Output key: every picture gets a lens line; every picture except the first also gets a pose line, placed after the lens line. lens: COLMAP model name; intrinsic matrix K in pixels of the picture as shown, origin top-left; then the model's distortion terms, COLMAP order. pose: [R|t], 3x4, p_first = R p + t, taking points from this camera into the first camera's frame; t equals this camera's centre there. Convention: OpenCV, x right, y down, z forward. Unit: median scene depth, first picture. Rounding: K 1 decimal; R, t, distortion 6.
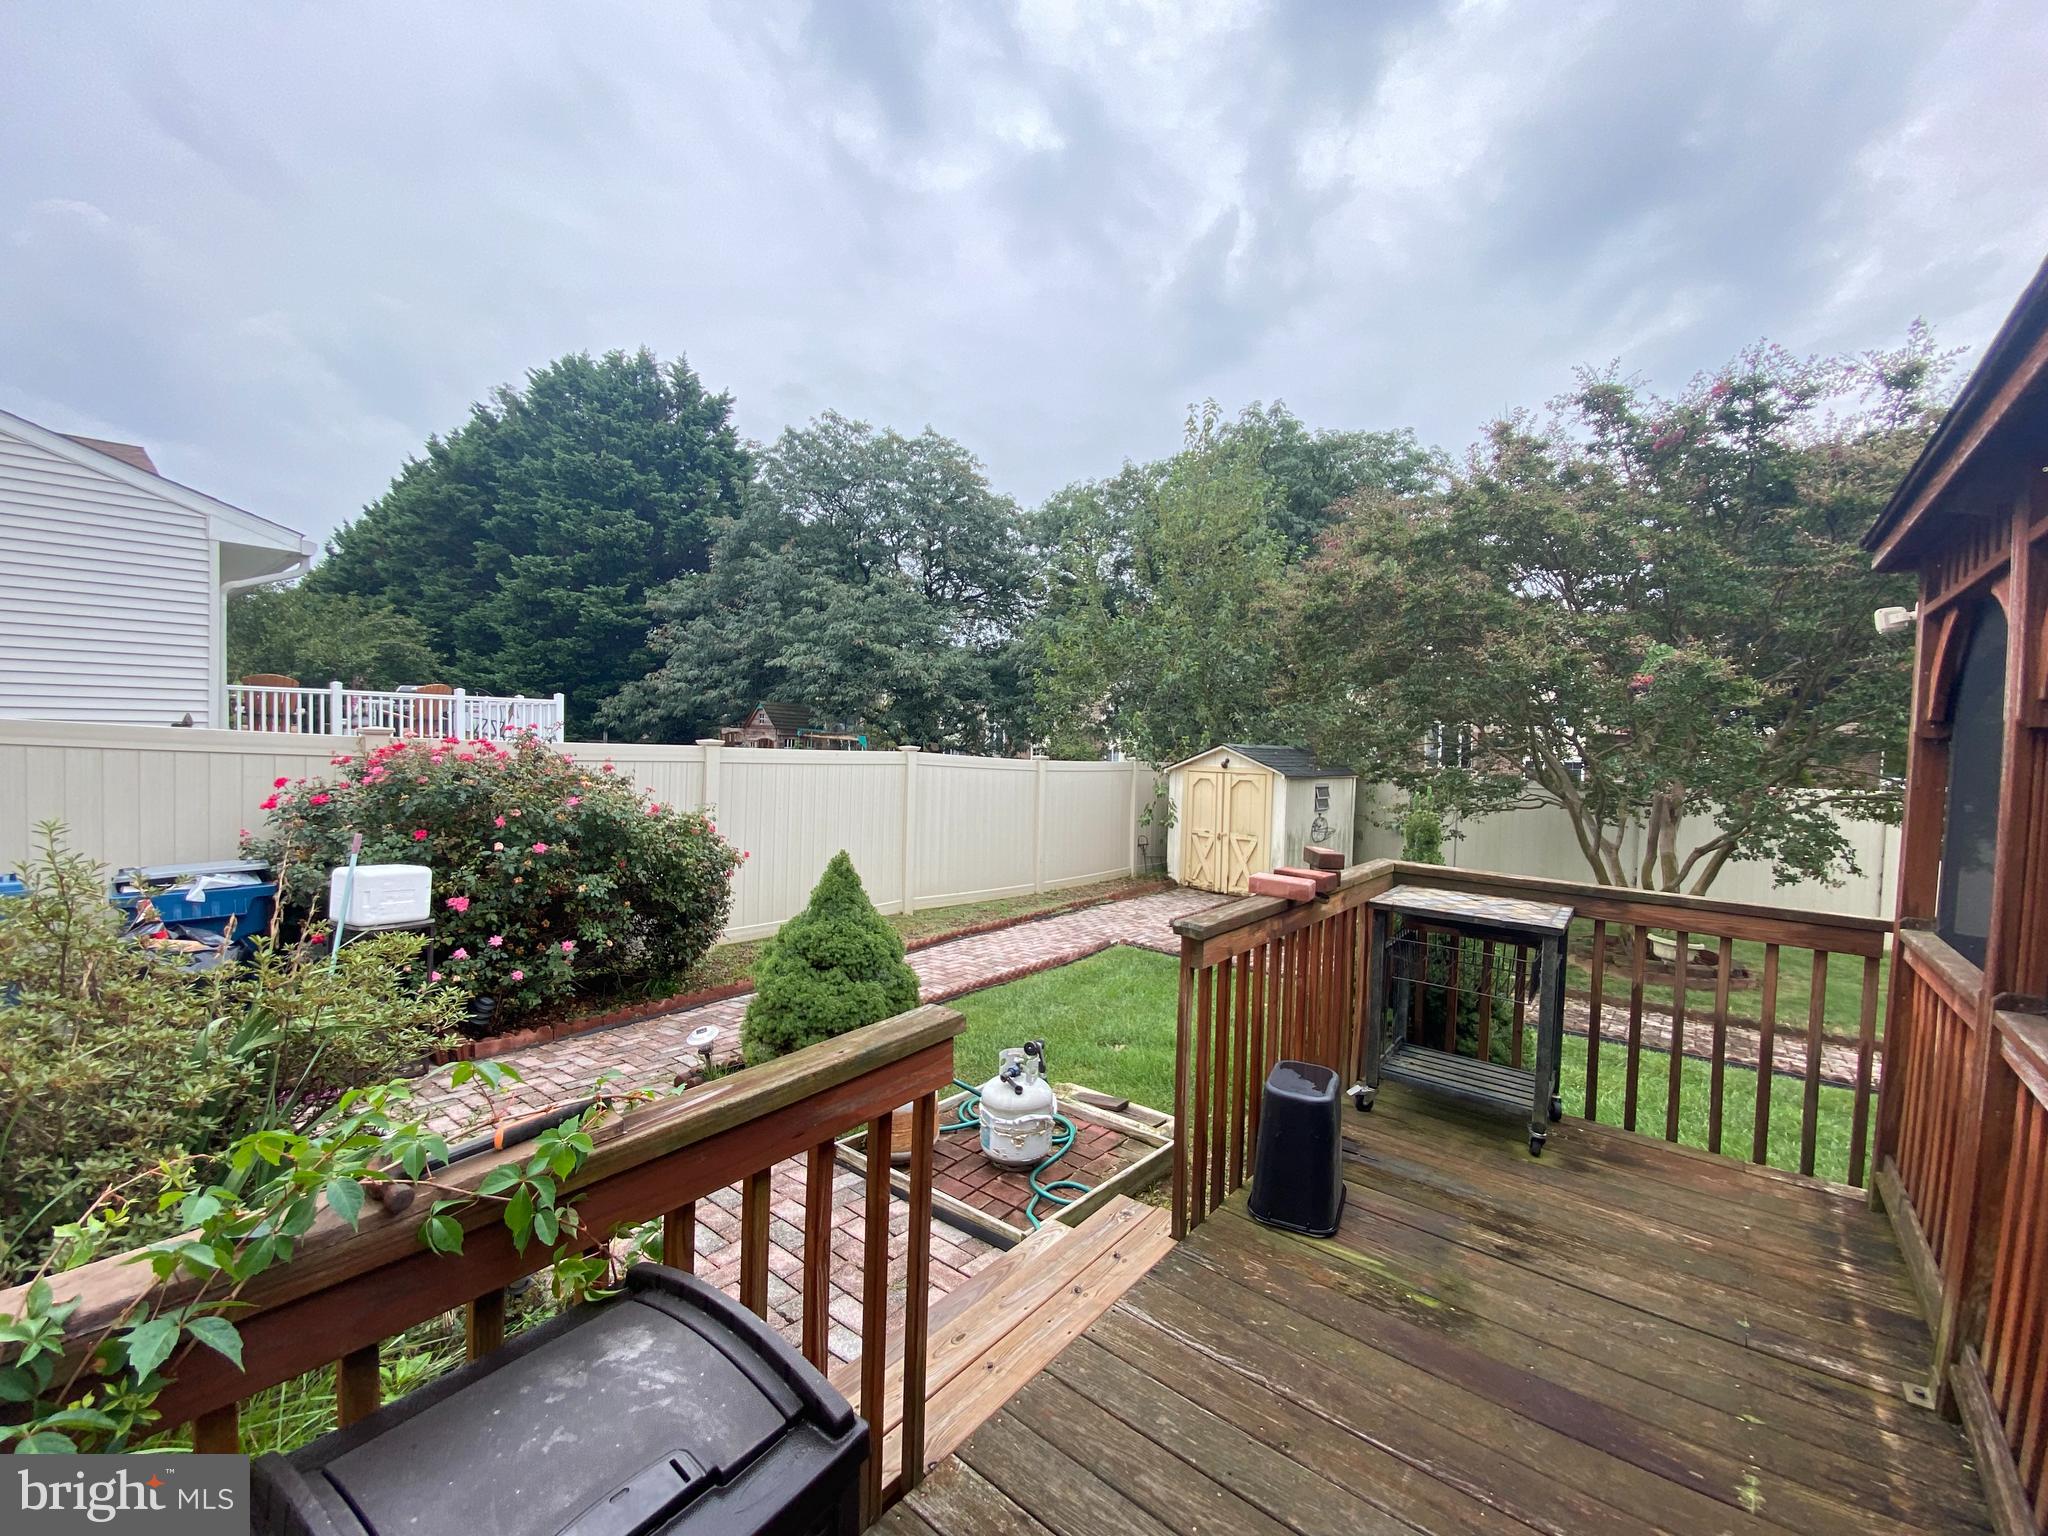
lens RADIAL K [[812.6, 0, 1004.7], [0, 812.6, 752.6], [0, 0, 1]] dist [0.007652, -0.015499]
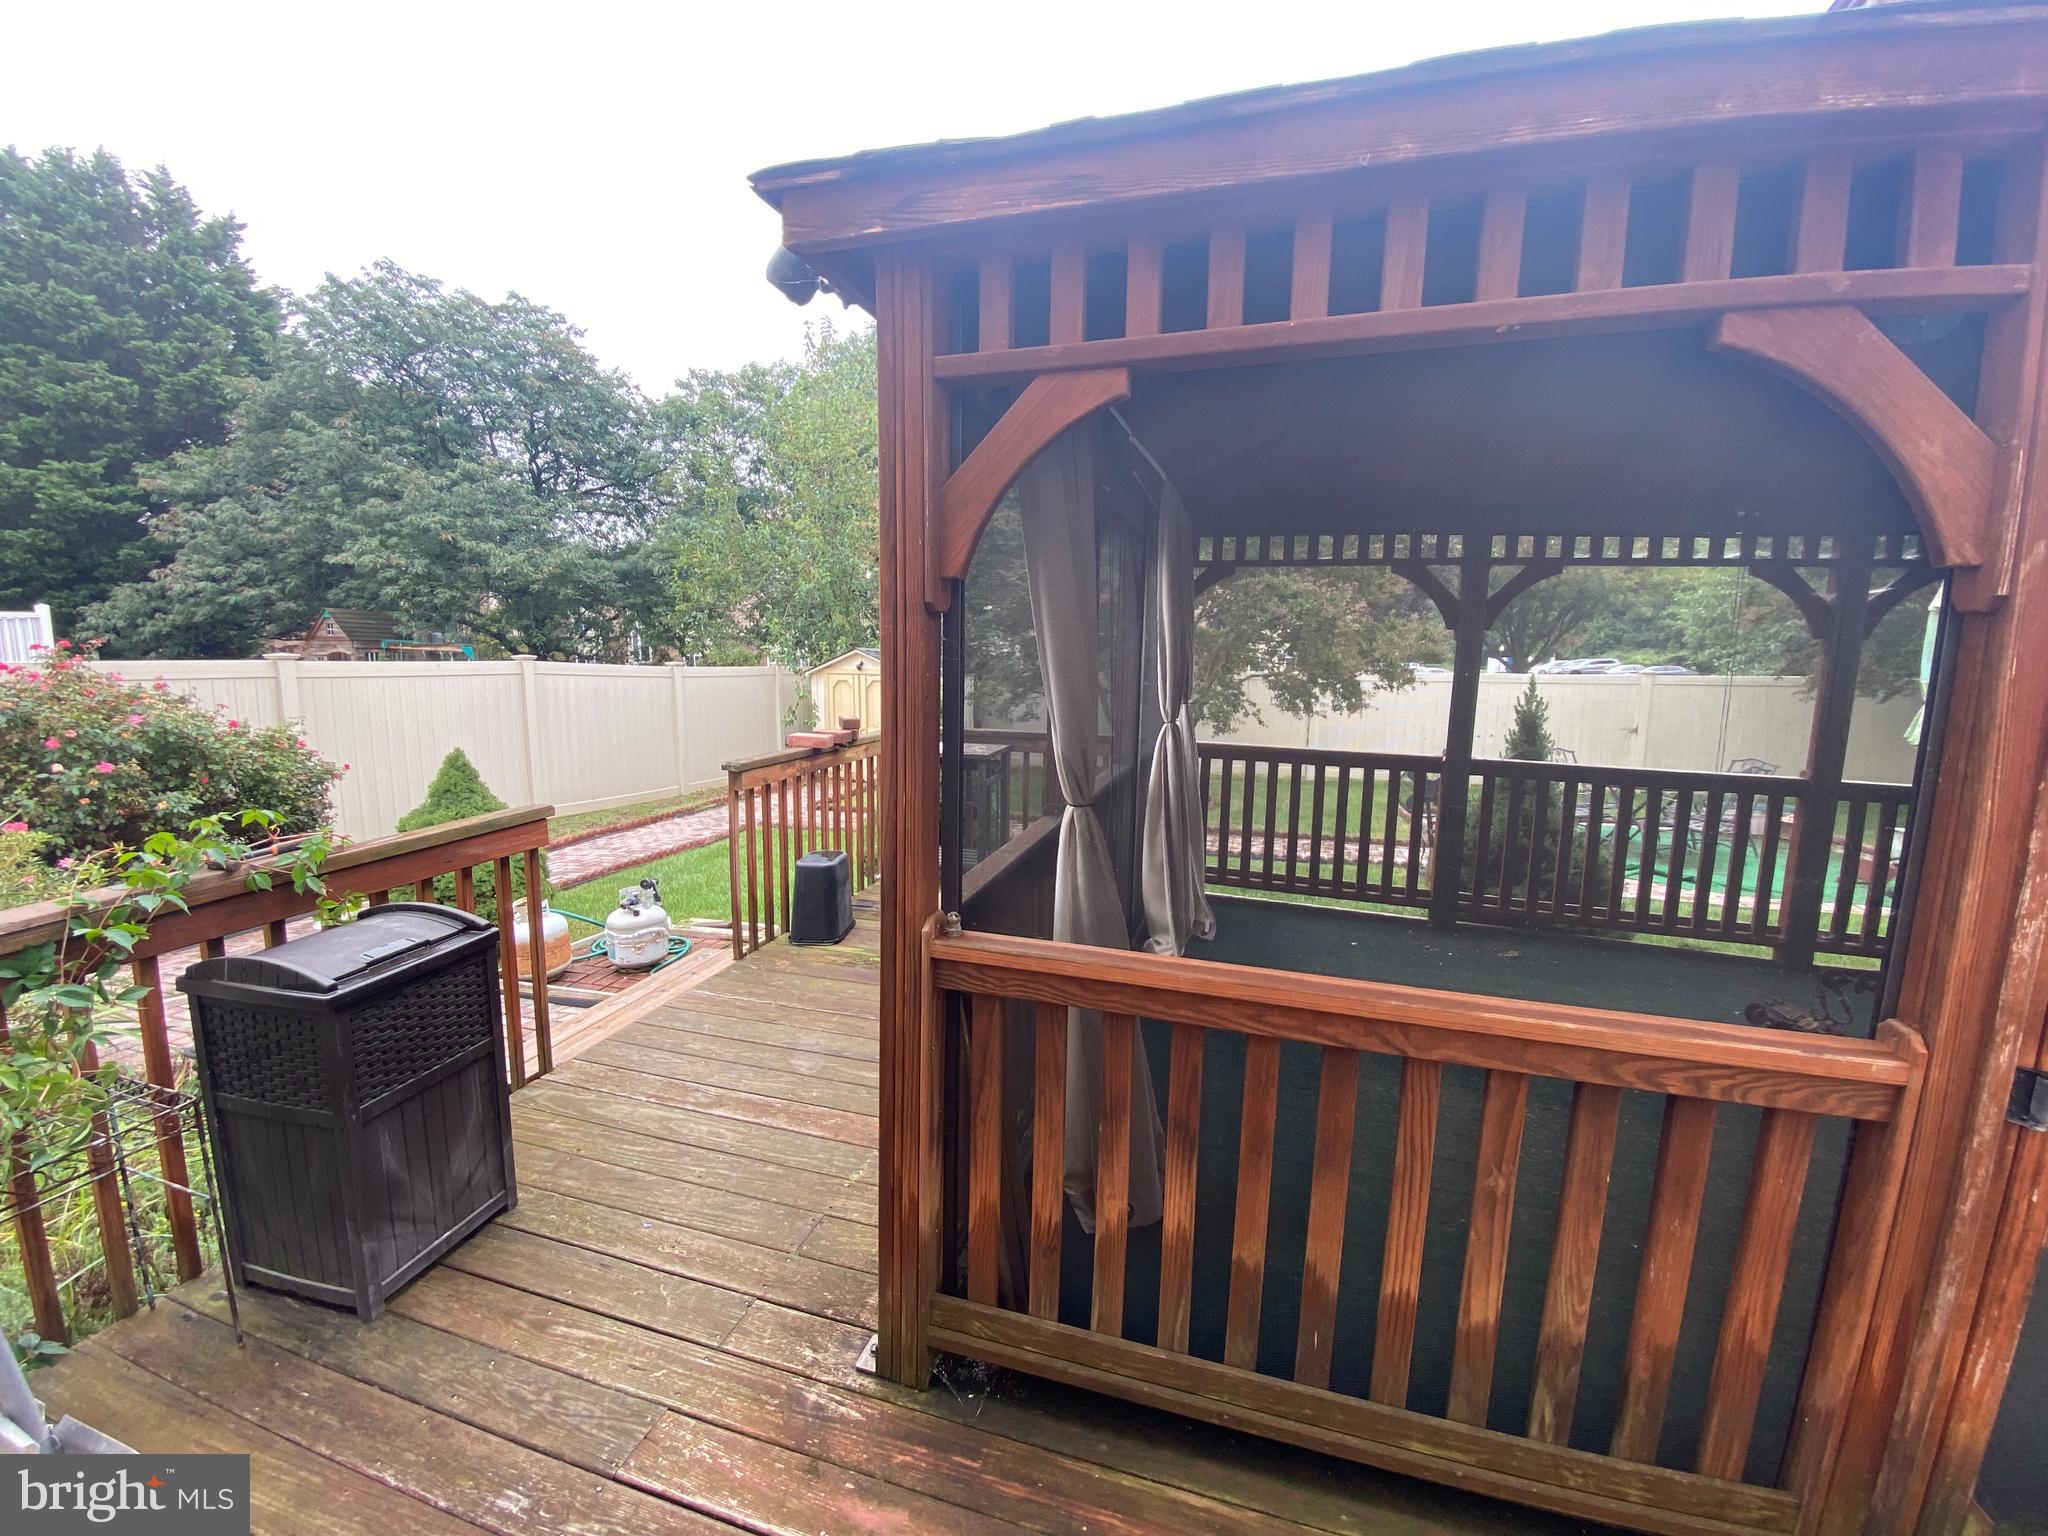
lens RADIAL K [[812.6, 0, 1004.7], [0, 812.6, 752.6], [0, 0, 1]] dist [0.007652, -0.015499]
pose [[0.917703, -0.070774, 0.390911, 0.011911], [0.024324, 0.992167, 0.122527, 0.001620], [-0.396521, -0.102935, 0.912237, -0.074354]]
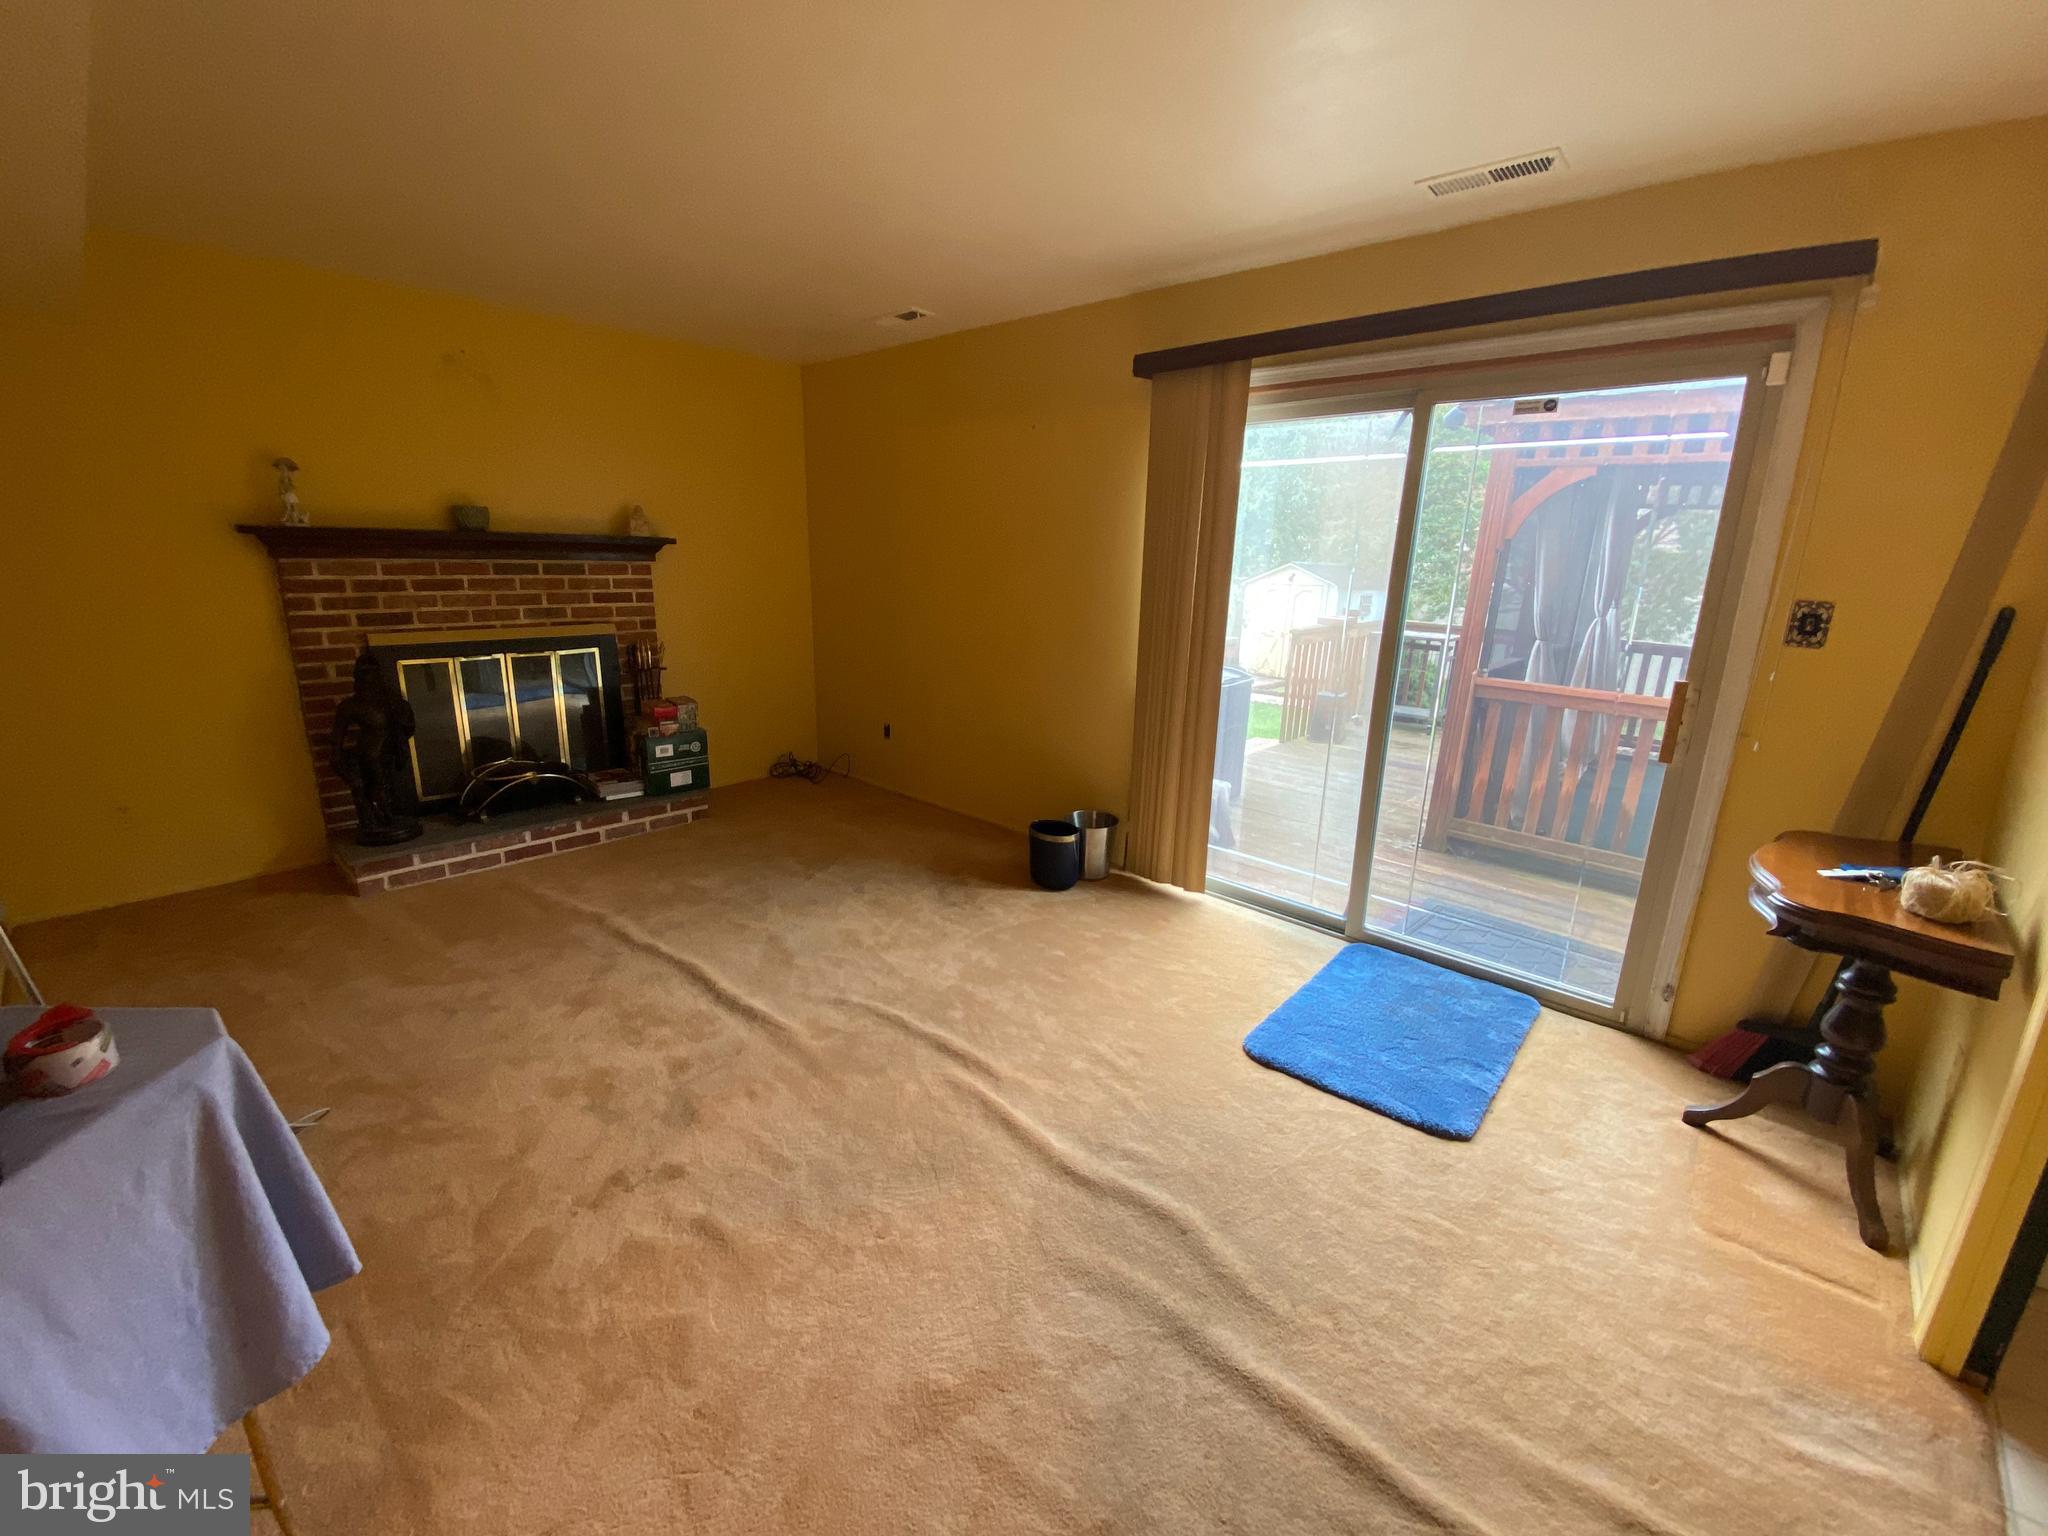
lens RADIAL K [[812.6, 0, 1004.7], [0, 812.6, 752.6], [0, 0, 1]] dist [0.007652, -0.015499]
pose [[0.999255, 0.016131, -0.035053, -0.075837], [-0.007945, 0.974972, 0.222184, 0.002233], [0.037760, -0.221740, 0.974374, -0.210429]]
